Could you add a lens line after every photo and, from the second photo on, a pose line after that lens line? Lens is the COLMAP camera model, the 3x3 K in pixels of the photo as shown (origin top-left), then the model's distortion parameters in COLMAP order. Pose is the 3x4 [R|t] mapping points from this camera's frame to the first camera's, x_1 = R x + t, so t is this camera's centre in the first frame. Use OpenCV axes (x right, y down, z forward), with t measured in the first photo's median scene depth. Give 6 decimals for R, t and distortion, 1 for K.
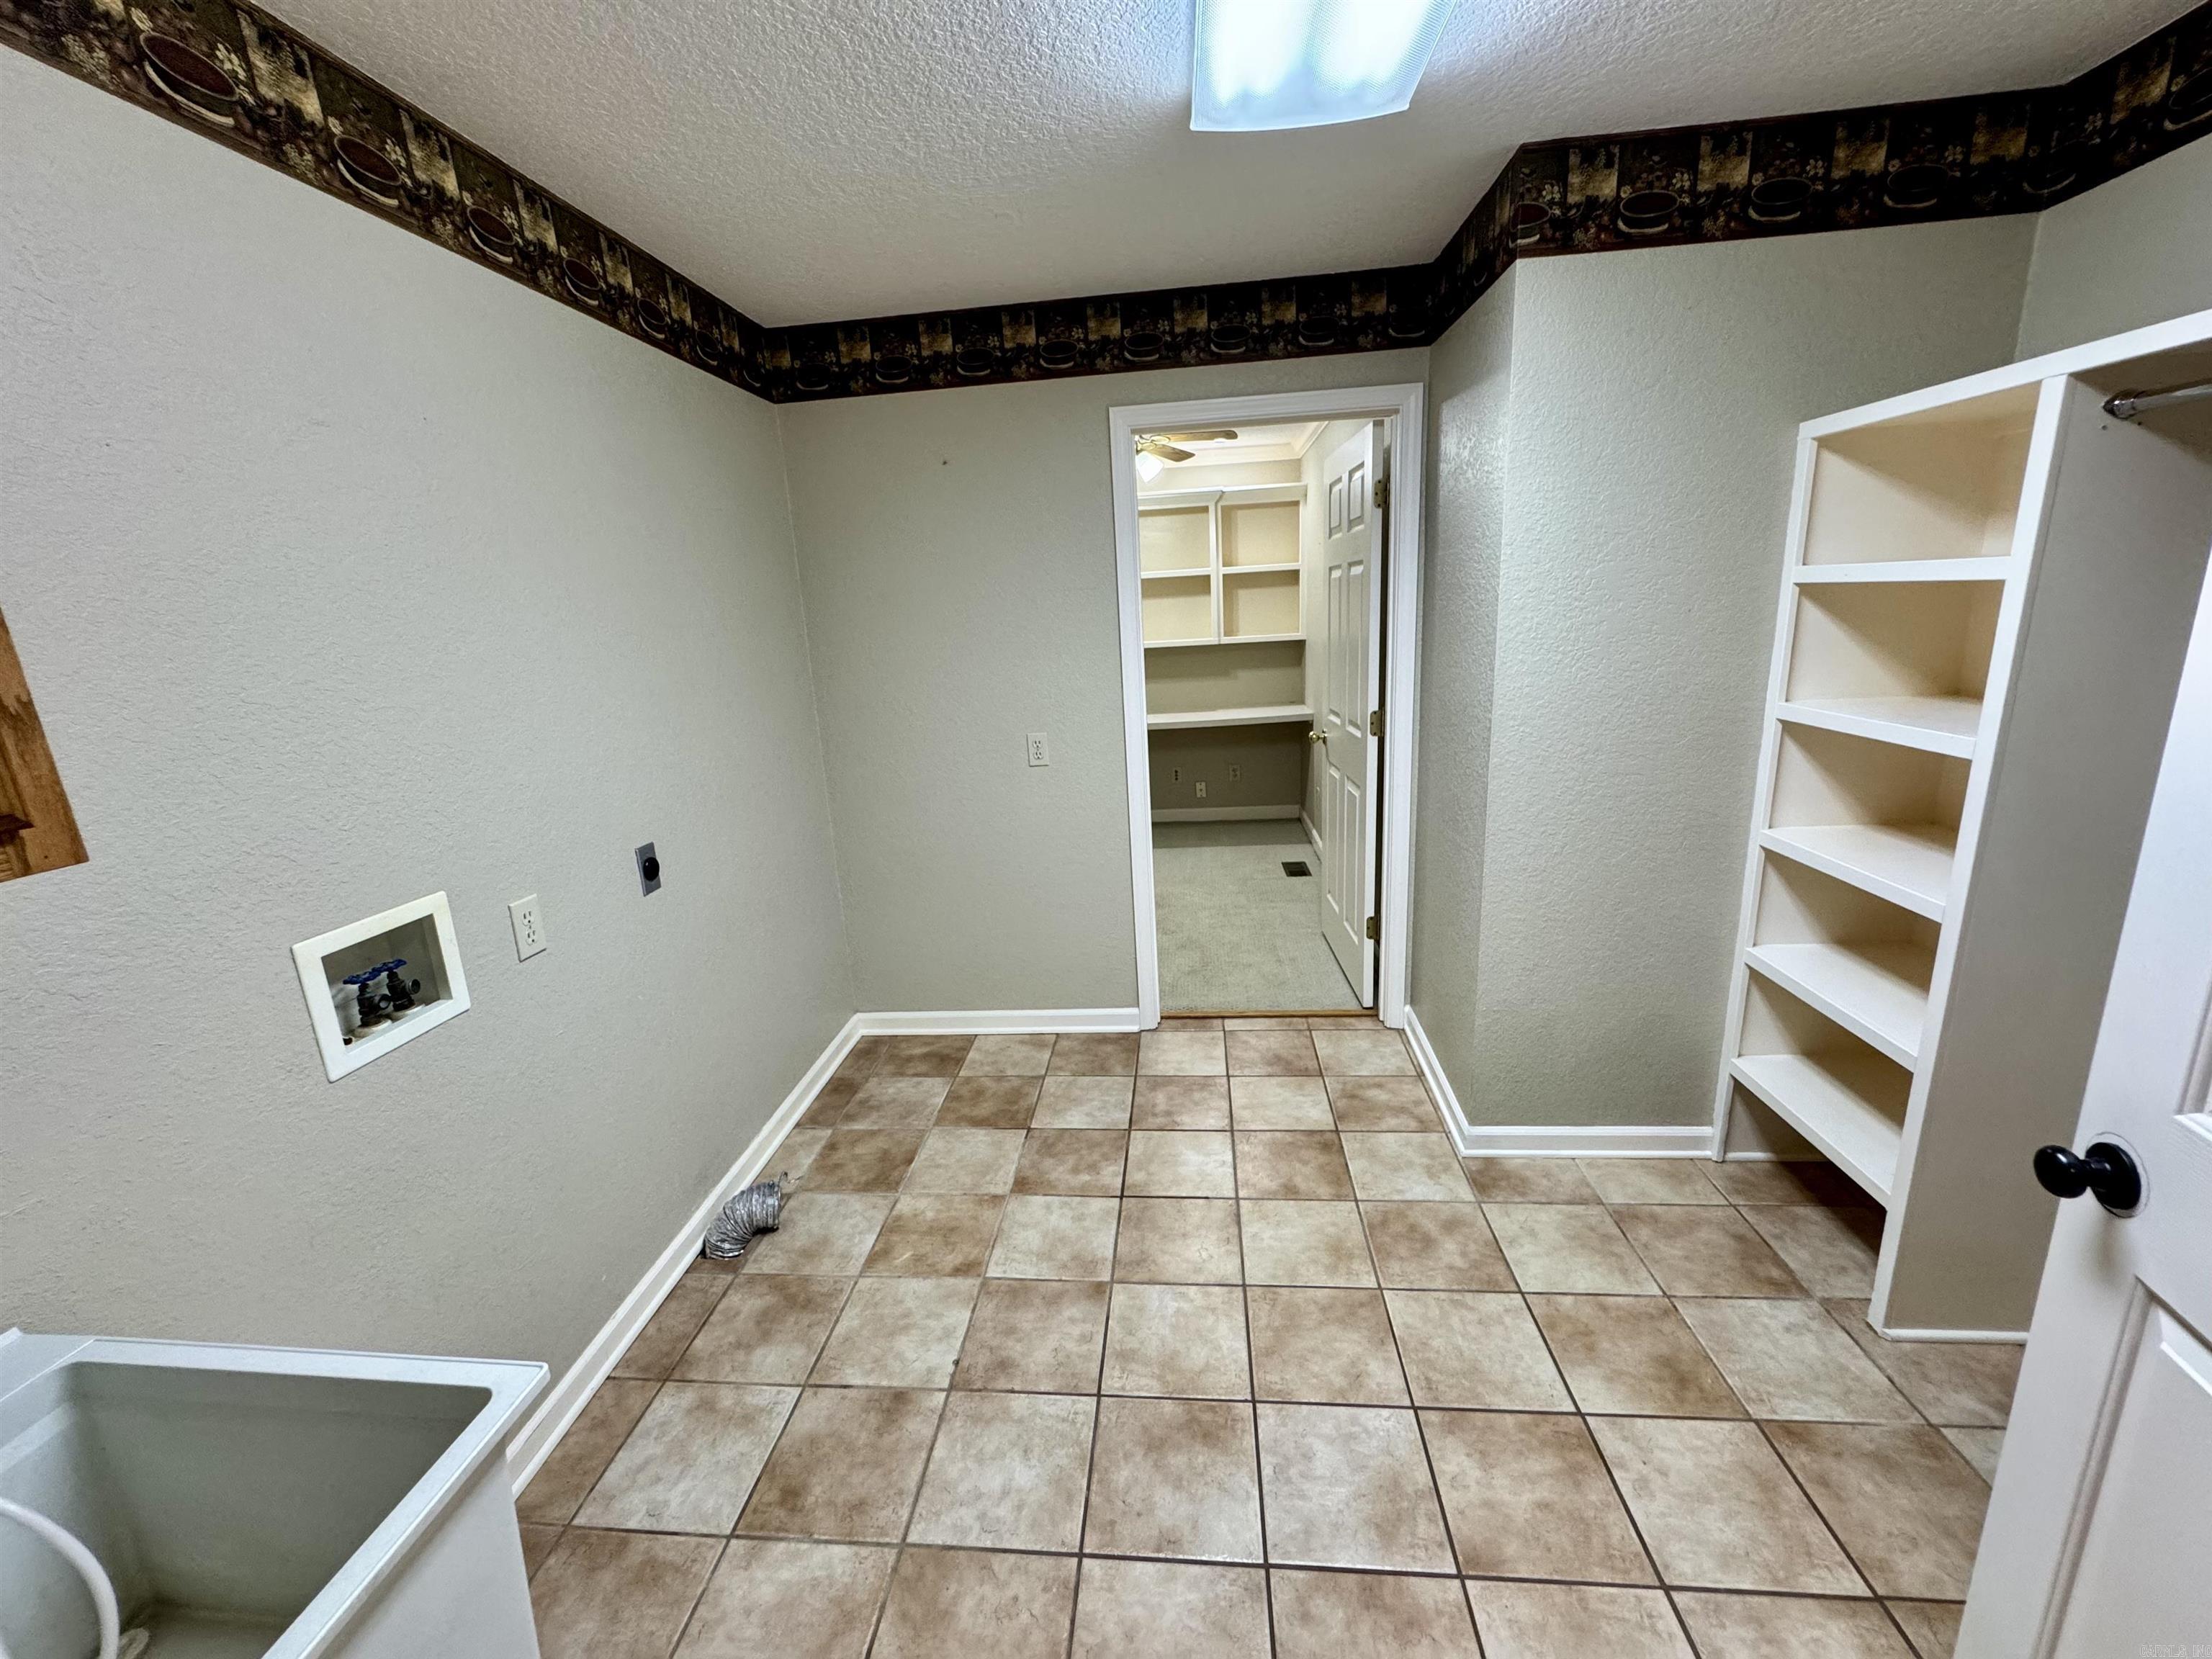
lens RADIAL K [[886.2, 0, 1106.5], [0, 886.2, 823.1], [0, 0, 1]] dist [-0.002276, 0.000582]
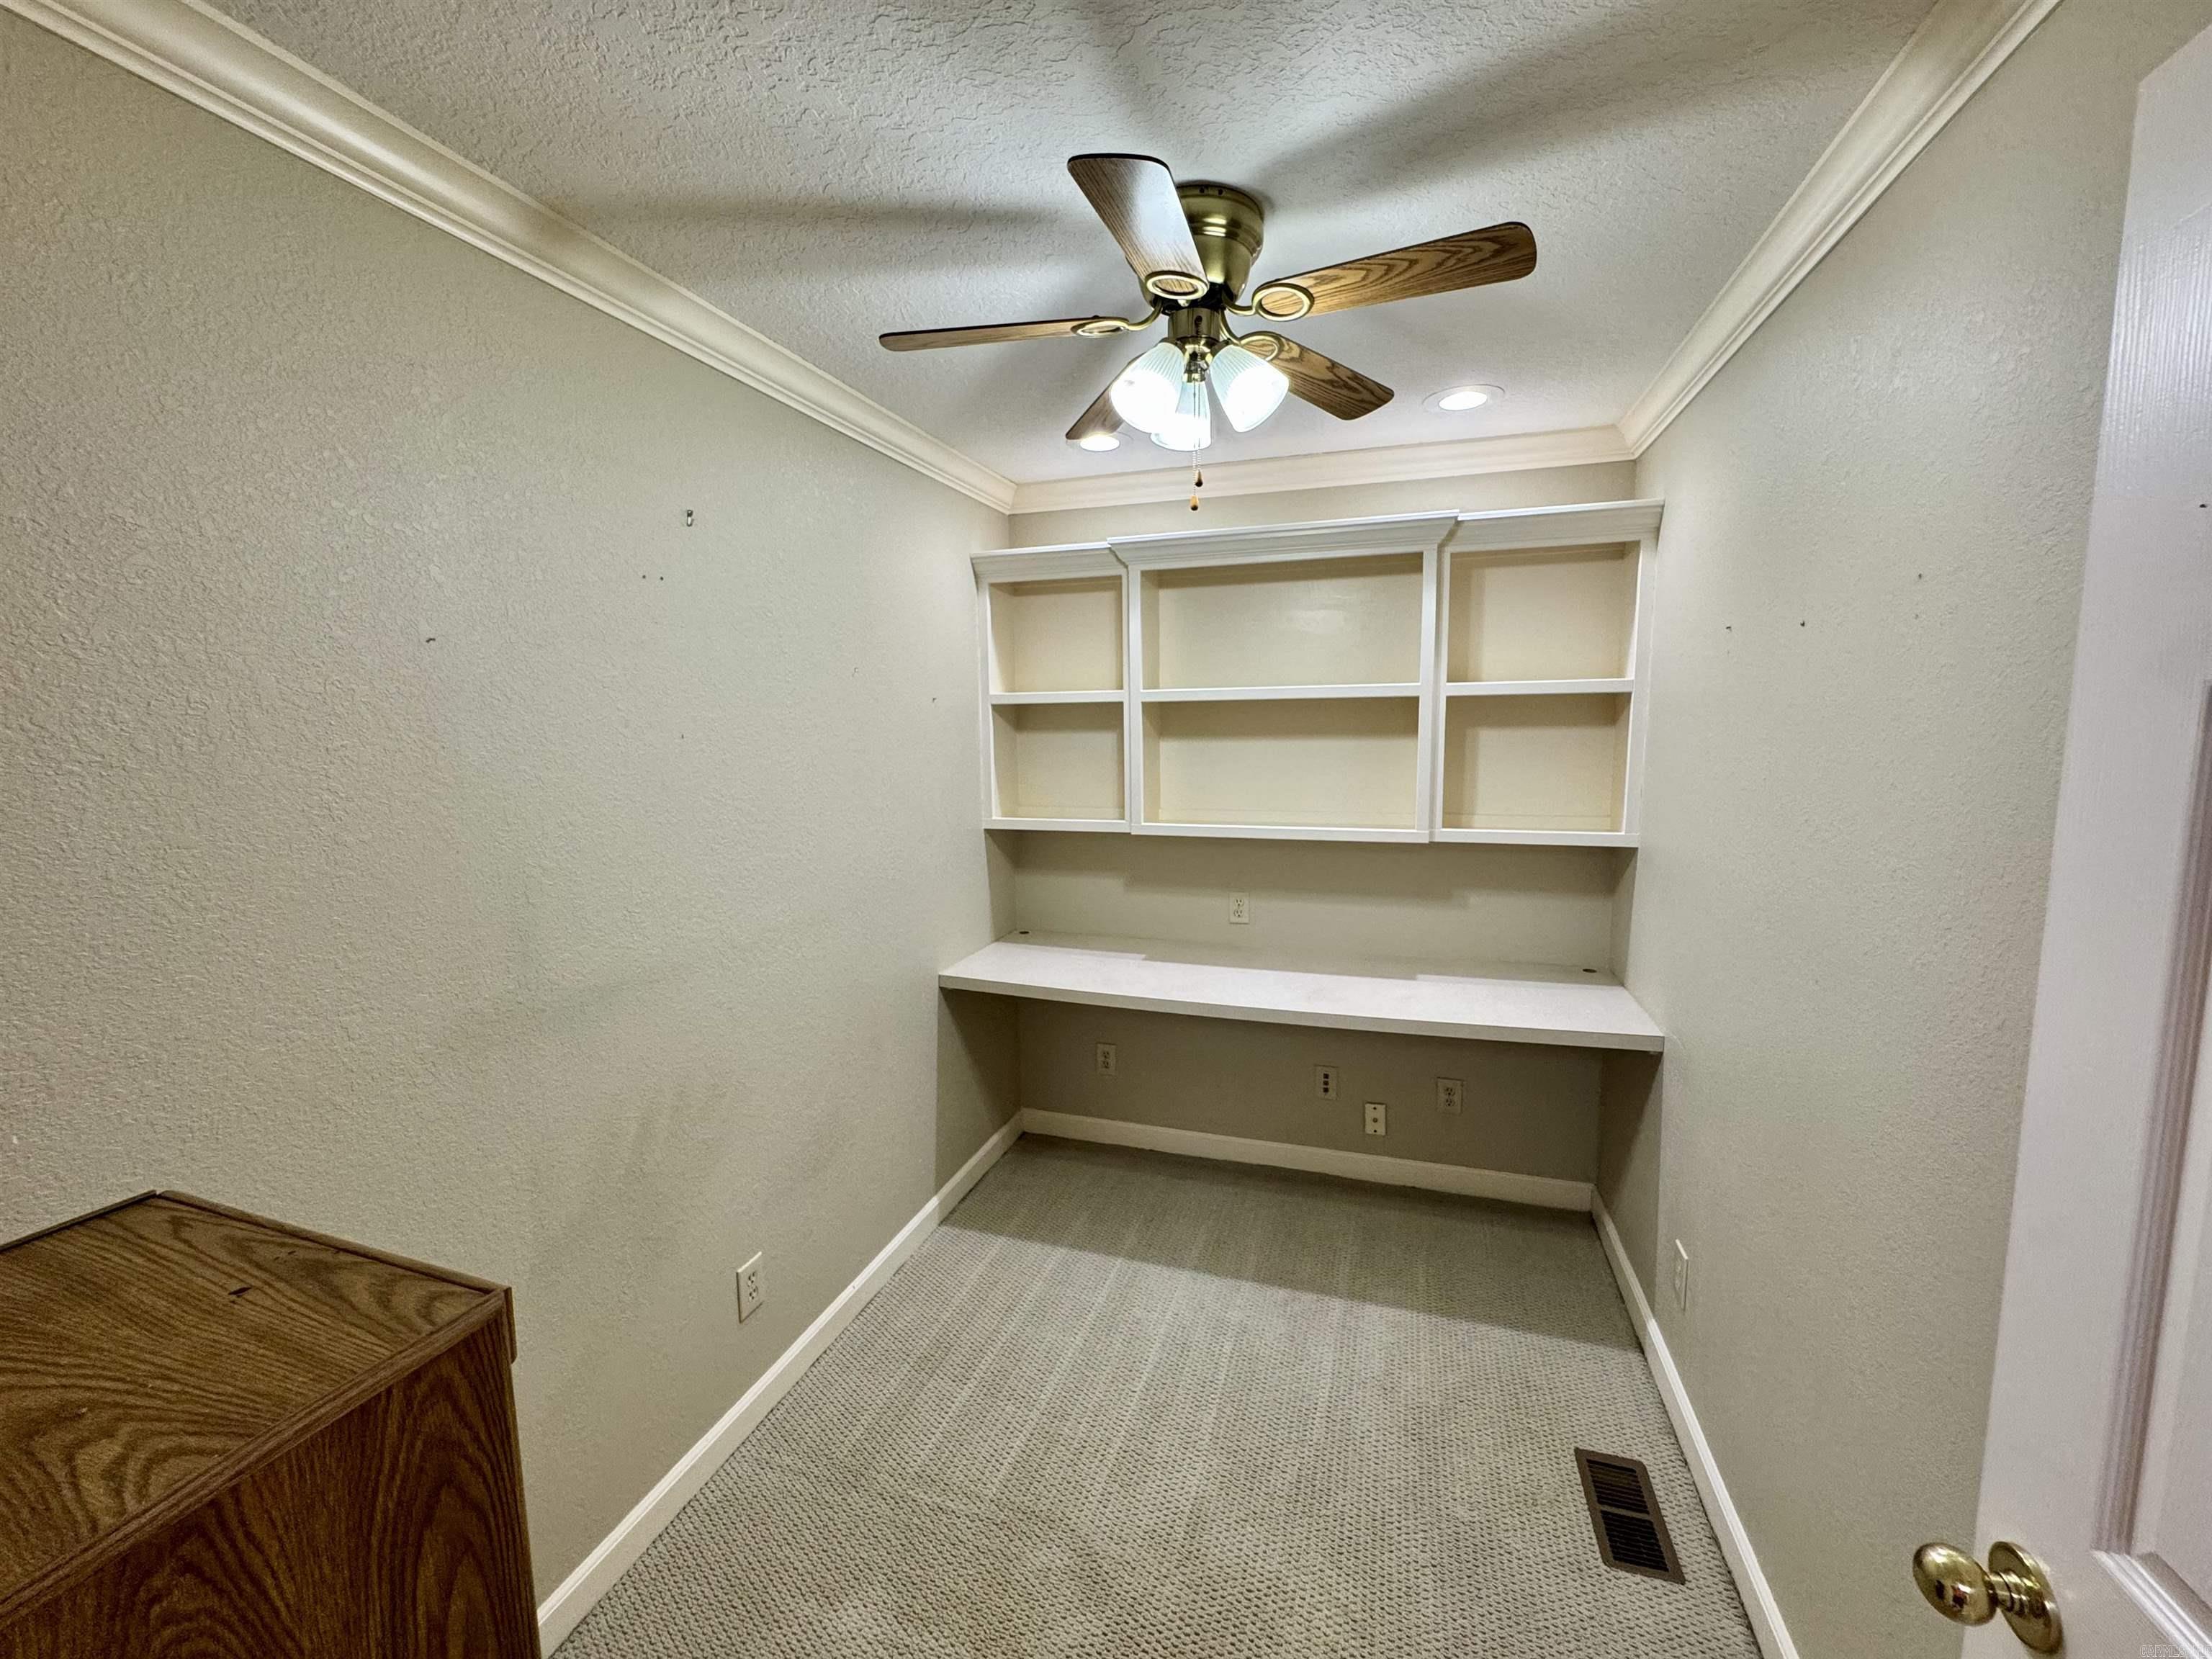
lens RADIAL K [[886.2, 0, 1107.1], [0, 886.2, 835.2], [0, 0, 1]] dist [-0.002276, 0.000582]
pose [[0.973079, 0.068488, -0.220063, 0.195886], [-0.094838, 0.989230, -0.111488, -0.418338], [0.210057, 0.129357, 0.969094, 1.561792]]
